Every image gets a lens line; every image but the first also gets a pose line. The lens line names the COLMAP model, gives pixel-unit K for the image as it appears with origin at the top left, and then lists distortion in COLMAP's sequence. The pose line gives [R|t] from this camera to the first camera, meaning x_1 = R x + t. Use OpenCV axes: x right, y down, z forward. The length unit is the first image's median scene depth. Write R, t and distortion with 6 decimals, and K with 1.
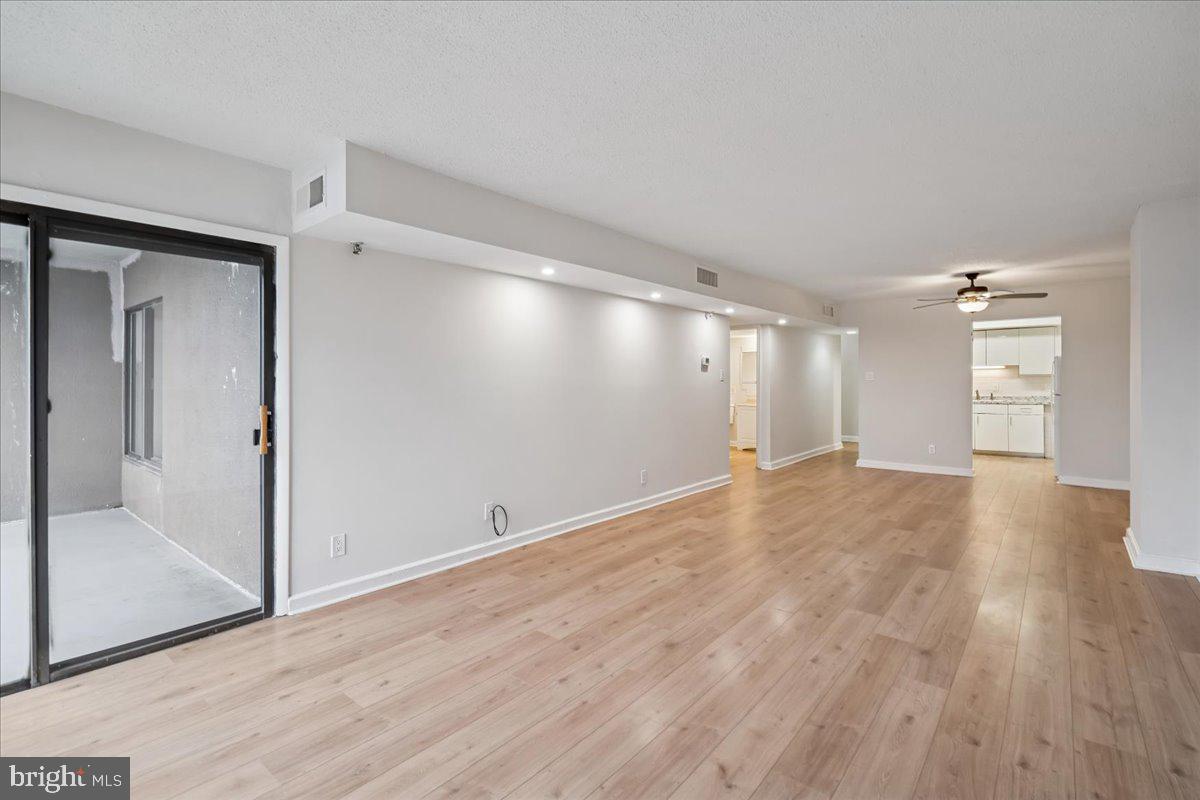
lens RADIAL K [[555.4, 0, 597.7], [0, 555.4, 383.3], [0, 0, 1]] dist [-0.000873, 0.002016]
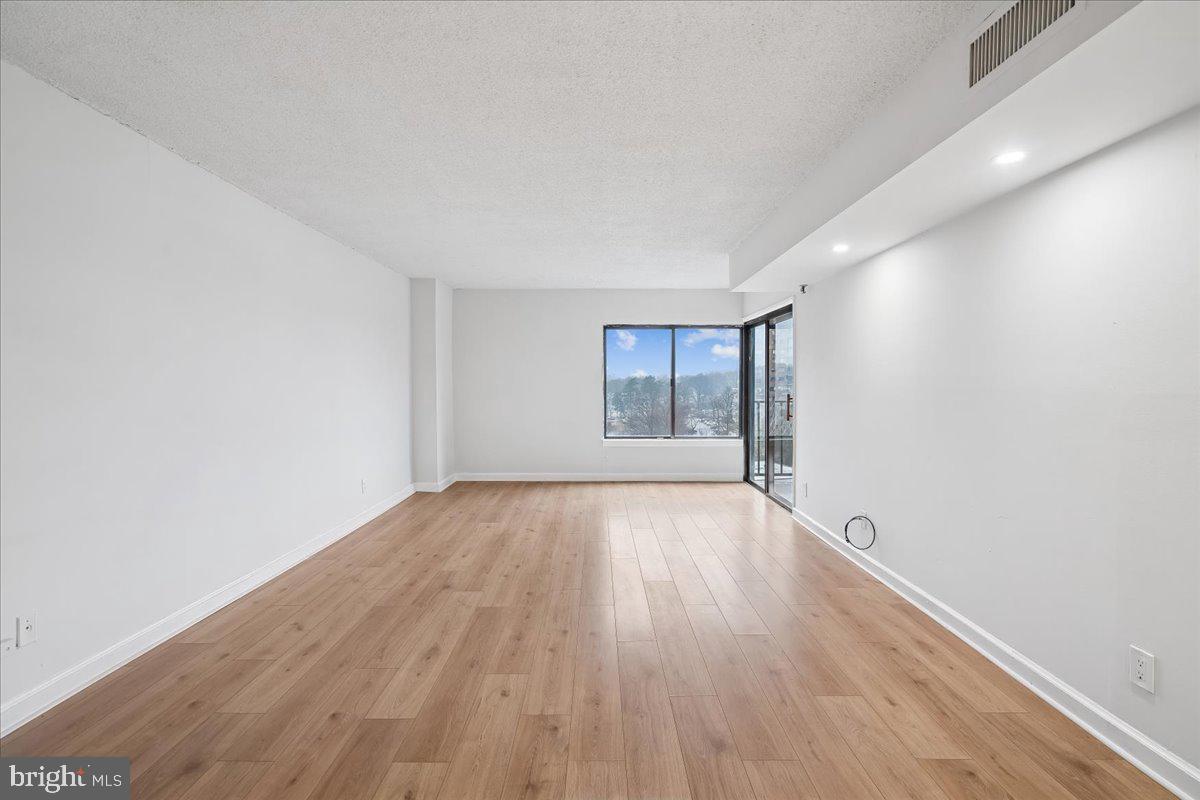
lens RADIAL K [[555.4, 0, 607.1], [0, 555.4, 397.9], [0, 0, 1]] dist [-0.000873, 0.002016]
pose [[-0.759145, 0.022603, -0.650529, 0.752107], [0.001448, 0.999453, 0.033036, -0.004387], [0.650920, 0.024137, -0.758763, 1.464610]]
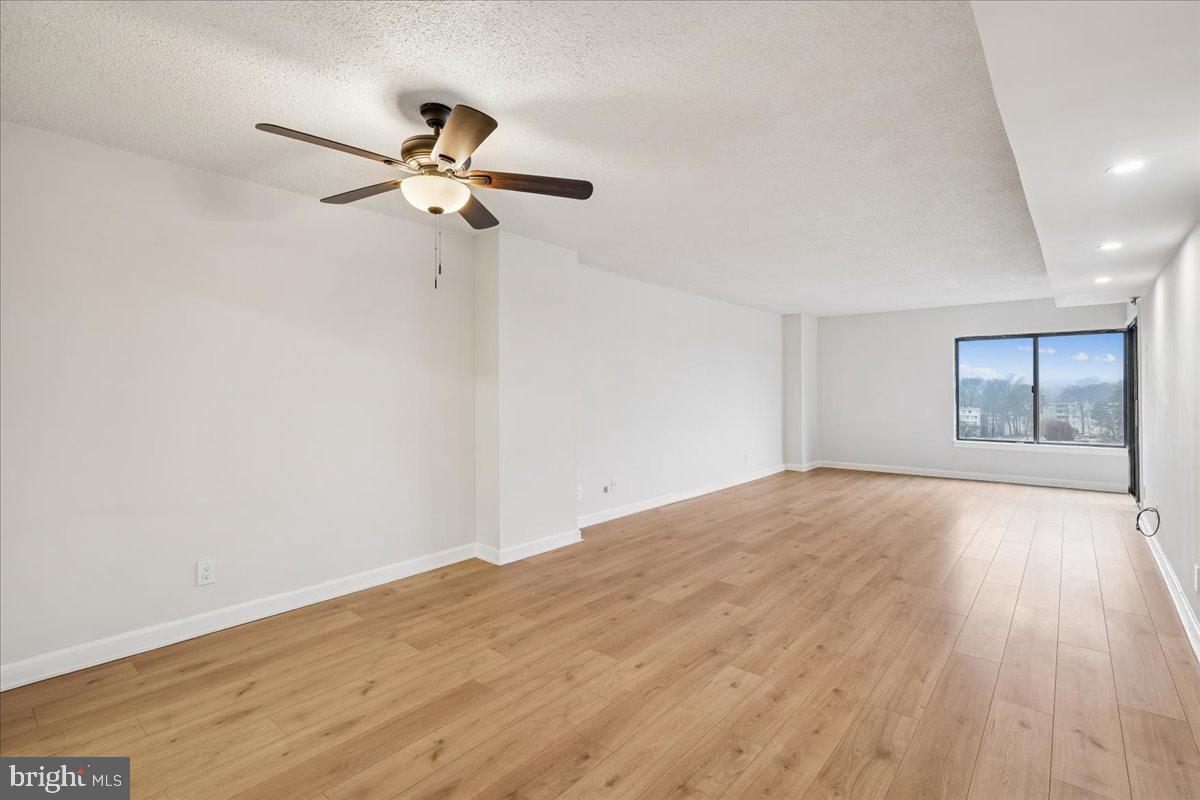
lens RADIAL K [[555.4, 0, 593.6], [0, 555.4, 404.1], [0, 0, 1]] dist [-0.000873, 0.002016]
pose [[-0.999744, 0.012683, 0.018744, 0.860850], [0.013101, 0.999665, 0.022337, -0.006285], [-0.018454, 0.022577, -0.999575, 2.113340]]
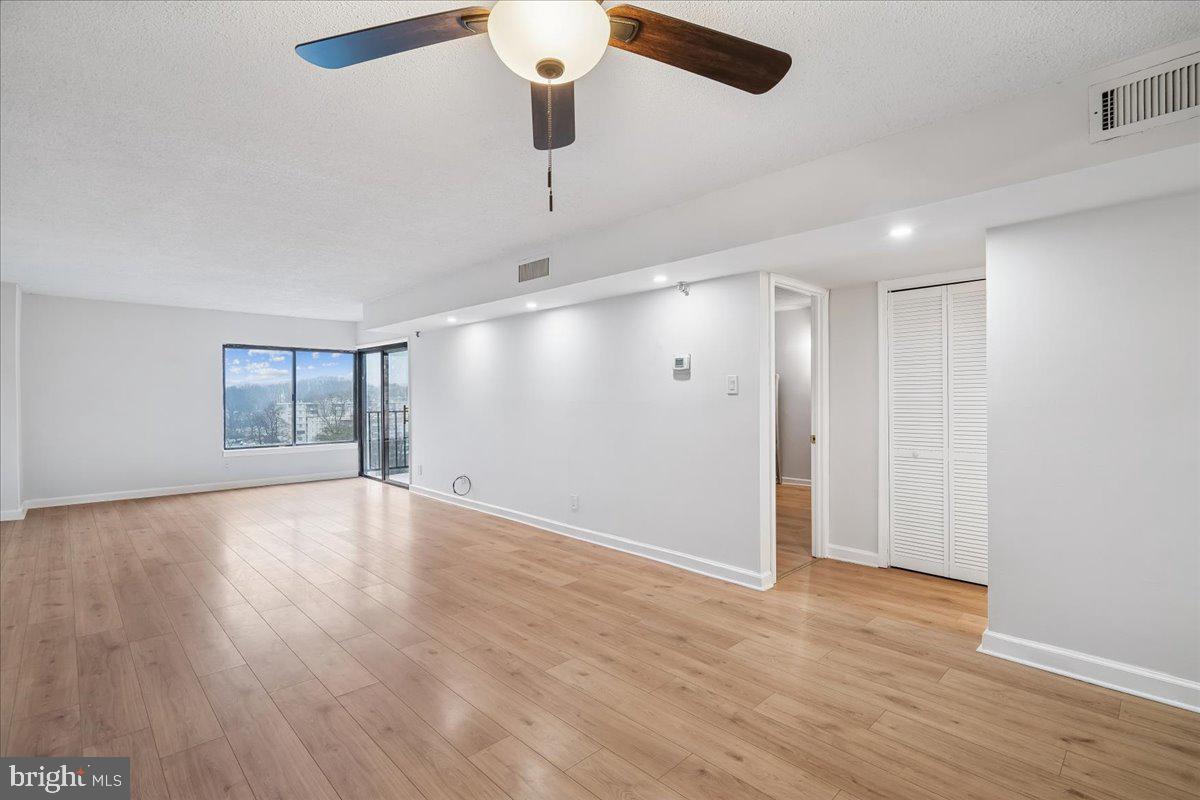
lens RADIAL K [[555.4, 0, 602.4], [0, 555.4, 401.3], [0, 0, 1]] dist [-0.000873, 0.002016]
pose [[-0.104208, 0.015295, -0.994438, 1.359029], [-0.000530, 0.999881, 0.015434, -0.011810], [0.994555, 0.002136, -0.104187, 1.601166]]
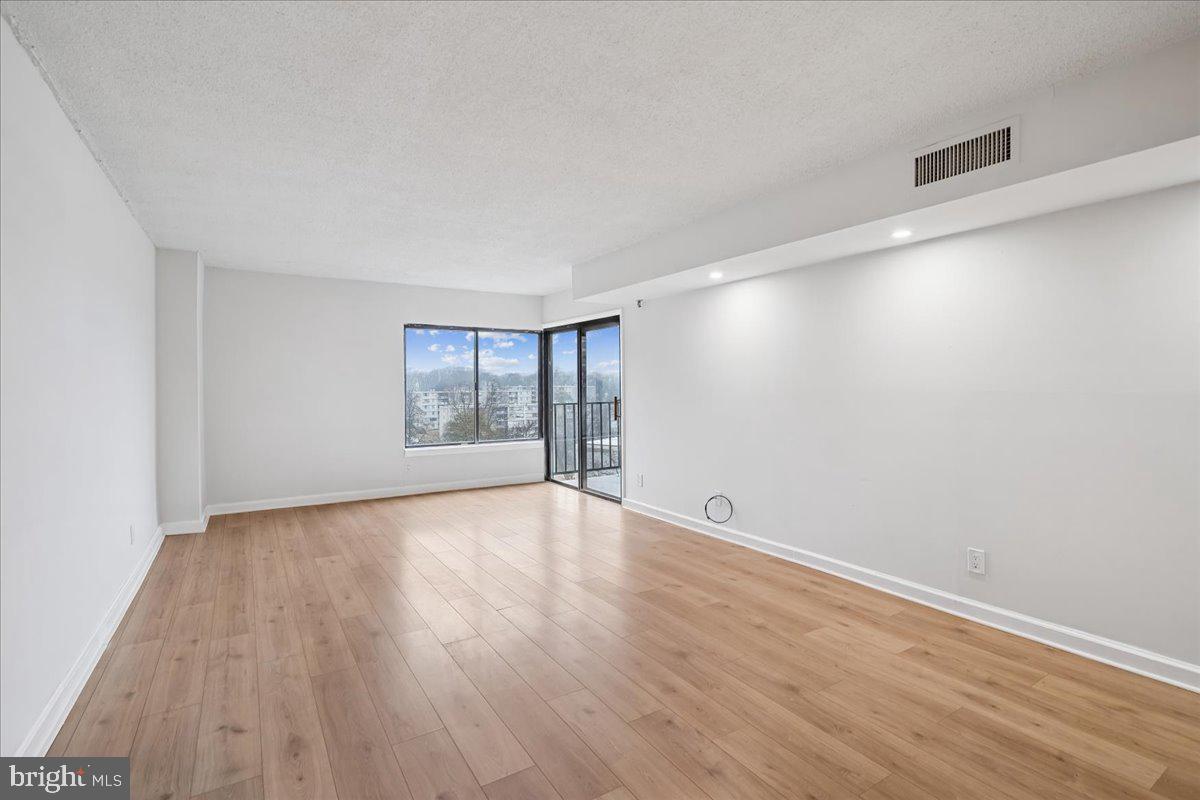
lens RADIAL K [[555.4, 0, 604.3], [0, 555.4, 393.9], [0, 0, 1]] dist [-0.000873, 0.002016]
pose [[-0.295166, 0.021751, -0.955198, 0.979911], [0.002674, 0.999756, 0.021939, -0.008258], [0.955442, 0.003921, -0.295153, 1.149112]]
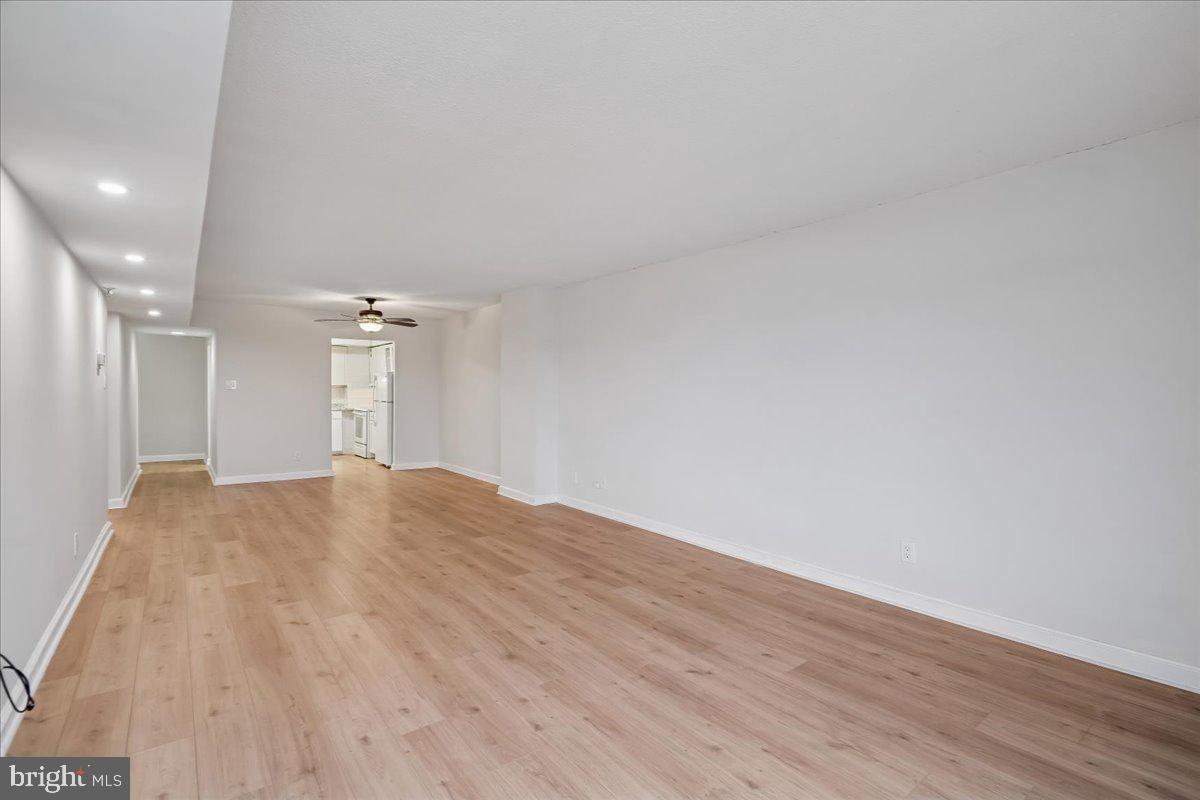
lens RADIAL K [[555.4, 0, 595.4], [0, 555.4, 391.2], [0, 0, 1]] dist [-0.000873, 0.002016]
pose [[0.225163, 0.004057, 0.974313, -0.543782], [-0.000794, 0.999992, -0.003981, 0.001514], [-0.974321, 0.000123, 0.225164, 0.426391]]
